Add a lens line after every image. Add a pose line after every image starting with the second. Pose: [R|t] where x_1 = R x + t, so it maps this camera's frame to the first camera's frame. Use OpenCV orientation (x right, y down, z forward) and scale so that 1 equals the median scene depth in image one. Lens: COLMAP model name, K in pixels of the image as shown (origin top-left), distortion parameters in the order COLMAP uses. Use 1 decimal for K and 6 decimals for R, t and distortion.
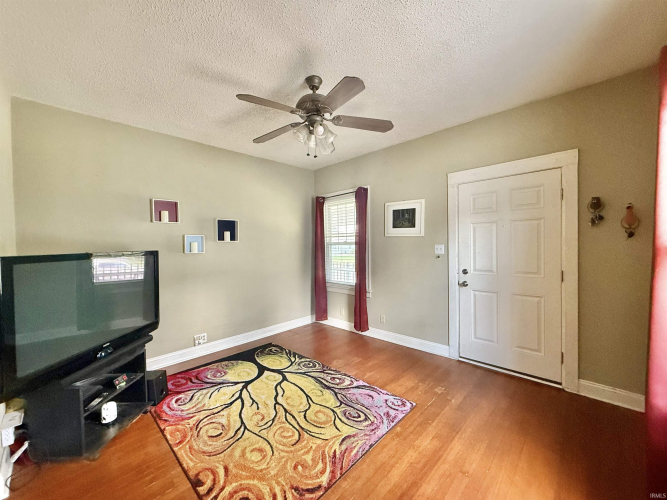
lens RADIAL K [[267.6, 0, 333.5], [0, 267.6, 251.2], [0, 0, 1]] dist [0.000505, 0.000523]
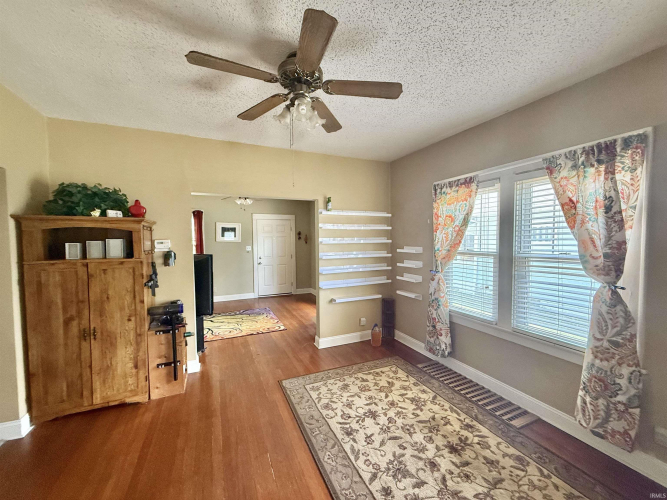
lens RADIAL K [[267.6, 0, 333.0], [0, 267.6, 251.4], [0, 0, 1]] dist [0.000505, 0.000523]
pose [[0.358649, -0.026972, 0.933083, -1.515698], [0.024574, 0.999509, 0.019447, -0.009277], [-0.933149, 0.015955, 0.359135, -0.431863]]
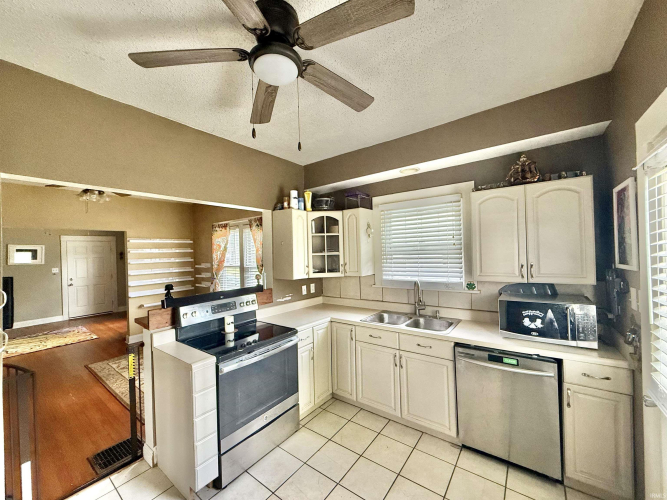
lens RADIAL K [[267.6, 0, 331.4], [0, 267.6, 251.7], [0, 0, 1]] dist [0.000505, 0.000523]
pose [[-0.126917, 0.020705, 0.991697, -2.205114], [0.055696, 0.998354, -0.013716, -0.004812], [-0.990348, 0.053493, -0.127861, -0.984542]]
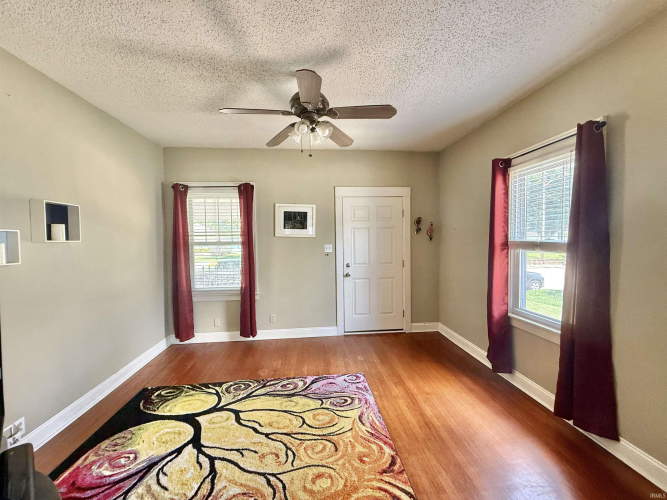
lens RADIAL K [[267.6, 0, 329.3], [0, 267.6, 251.3], [0, 0, 1]] dist [0.000505, 0.000523]
pose [[0.644966, -0.027668, 0.763711, -0.588890], [0.020231, 0.999612, 0.019128, -0.019282], [-0.763944, 0.003113, 0.645275, 0.249605]]
